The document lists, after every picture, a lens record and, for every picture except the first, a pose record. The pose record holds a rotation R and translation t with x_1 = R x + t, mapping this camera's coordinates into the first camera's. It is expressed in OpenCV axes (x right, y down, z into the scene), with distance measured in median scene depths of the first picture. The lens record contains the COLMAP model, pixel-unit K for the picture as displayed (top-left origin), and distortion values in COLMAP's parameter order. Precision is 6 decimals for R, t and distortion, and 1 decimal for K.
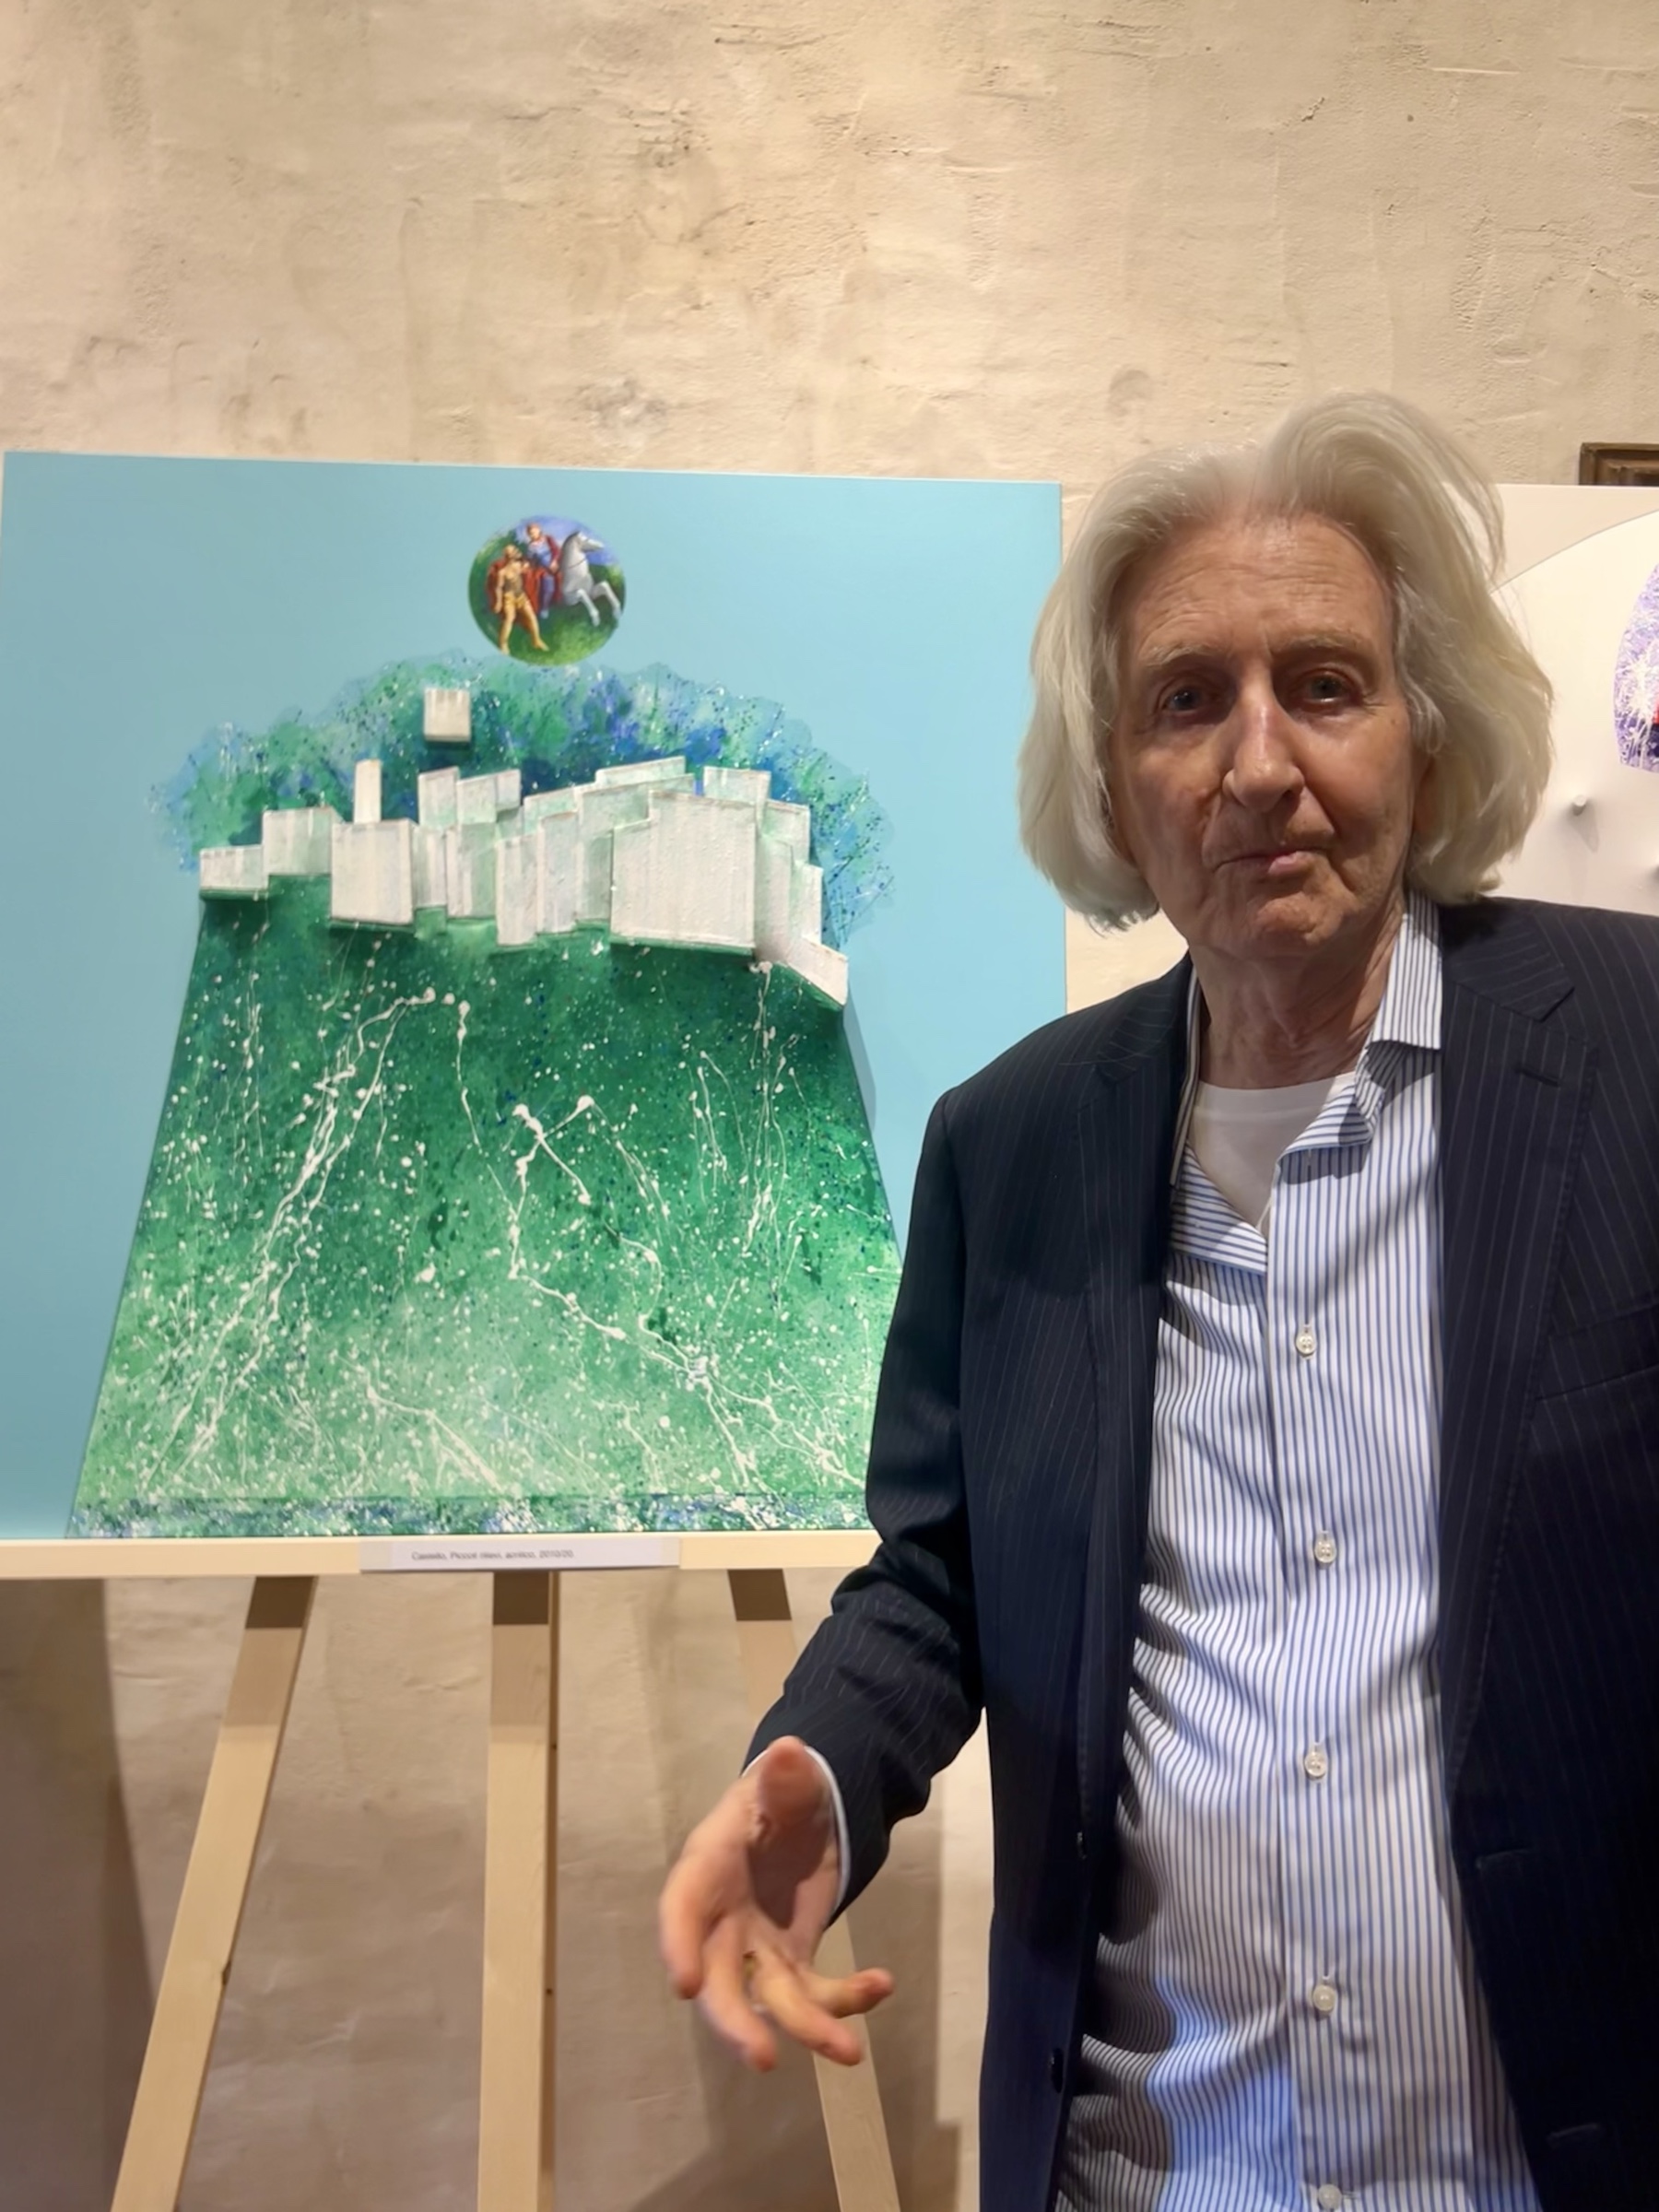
lens RADIAL K [[1822.7, 0, 841.3], [0, 1822.7, 1111.9], [0, 0, 1]] dist [0.093550, -0.096162]
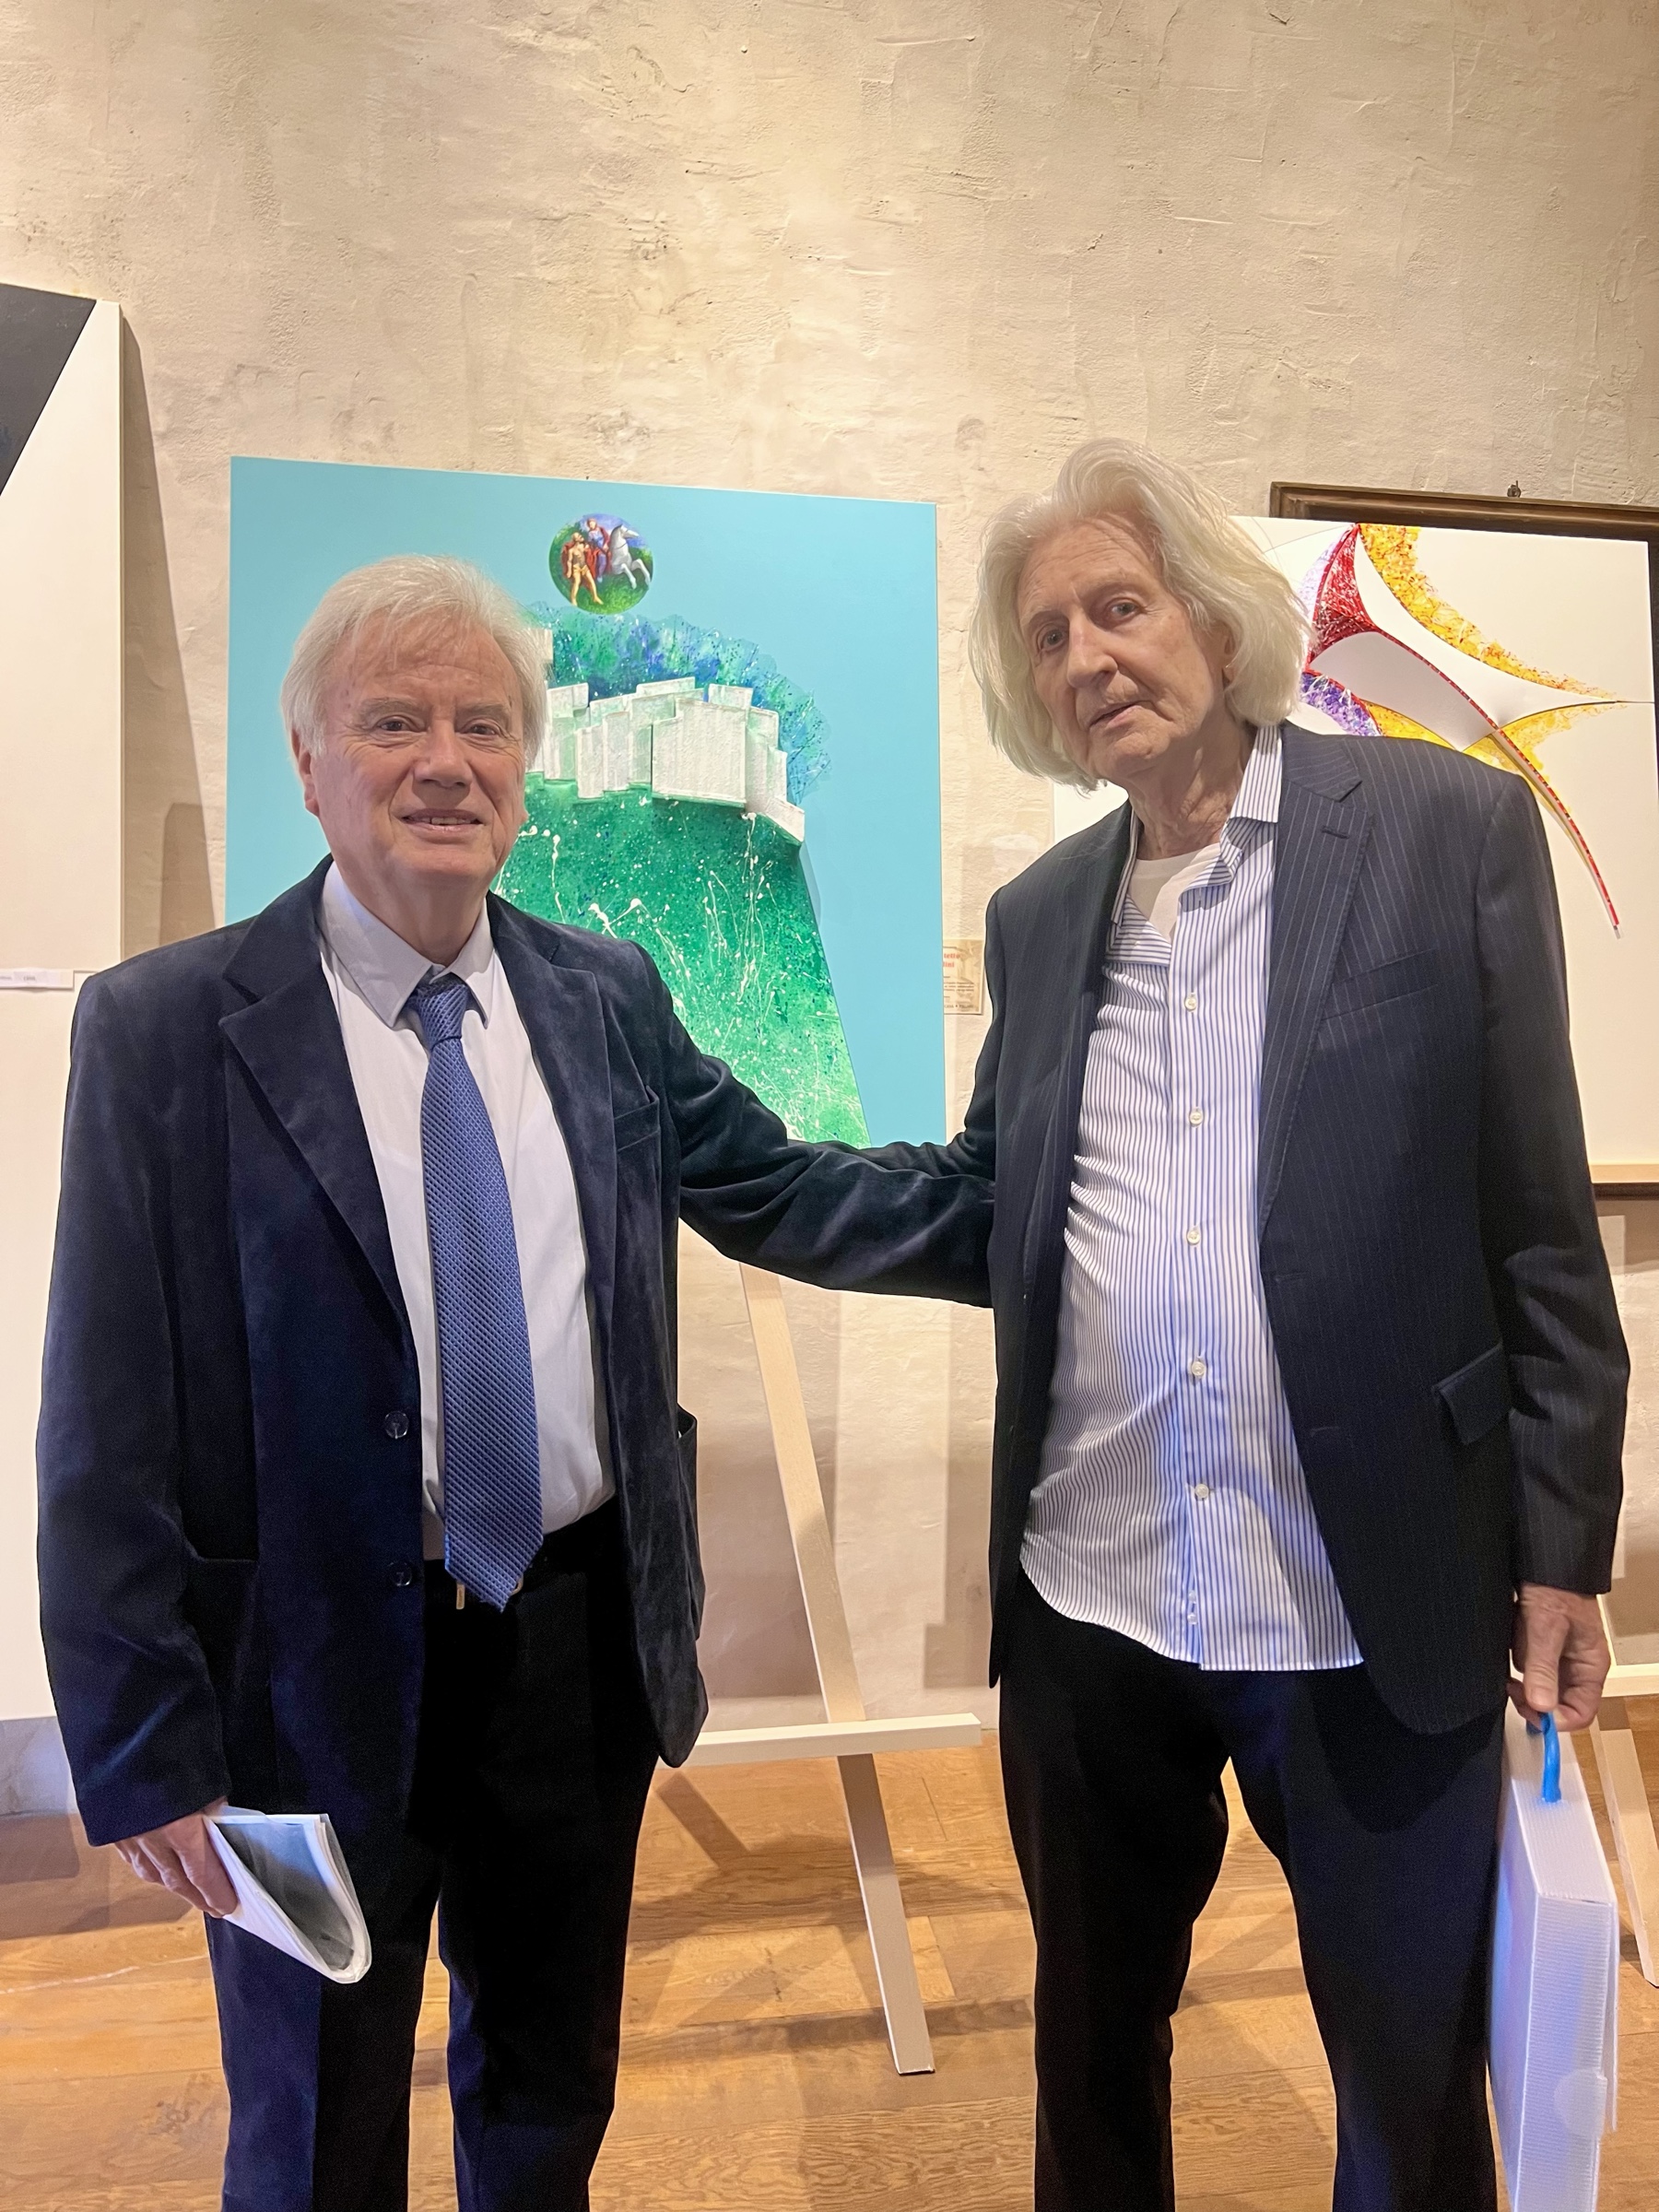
lens RADIAL K [[1664.2, 0, 843.3], [0, 1664.2, 1116.1], [0, 0, 1]] dist [0.065355, -0.056193]
pose [[0.993488, -0.003958, 0.113867, -0.122931], [-0.001542, 0.998838, 0.048174, 0.103314], [-0.113925, -0.048036, 0.992327, -0.412644]]
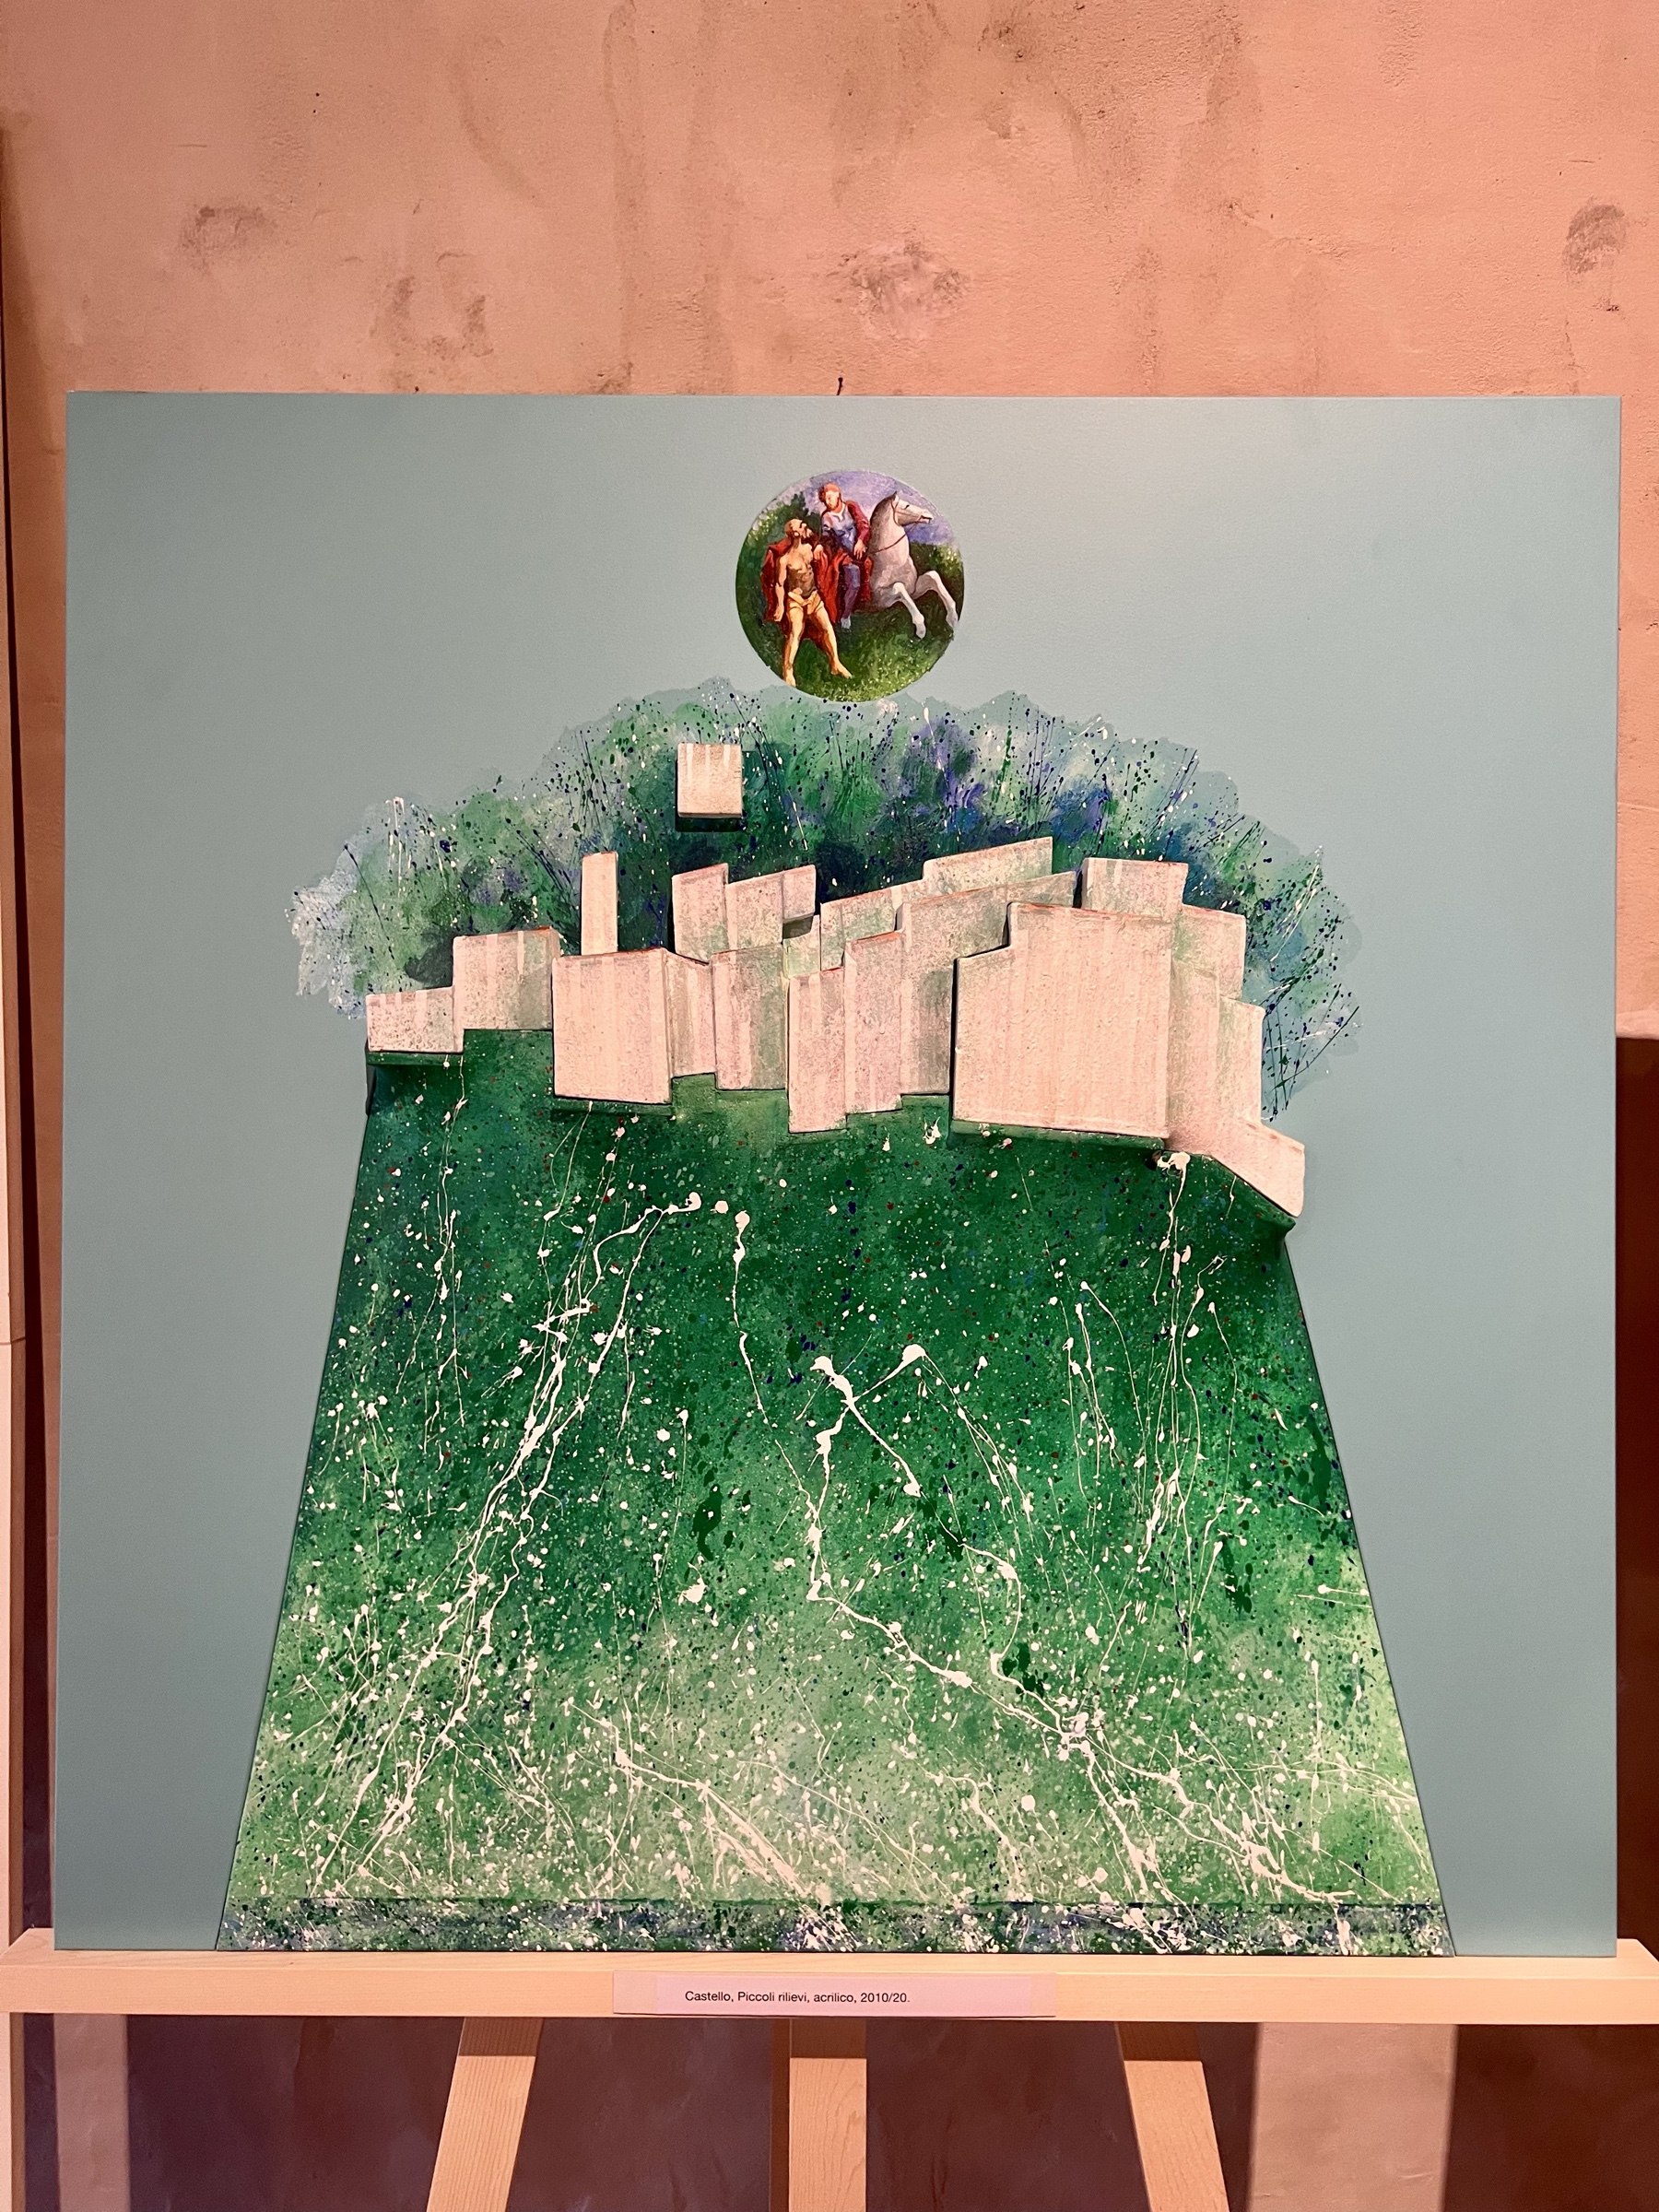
lens RADIAL K [[1664.2, 0, 838.0], [0, 1664.2, 1121.4], [0, 0, 1]] dist [0.065355, -0.056193]
pose [[0.997836, 0.006555, -0.065432, -0.124093], [0.001227, 0.992991, 0.118186, -0.162414], [0.065748, -0.118011, 0.990833, 0.367352]]
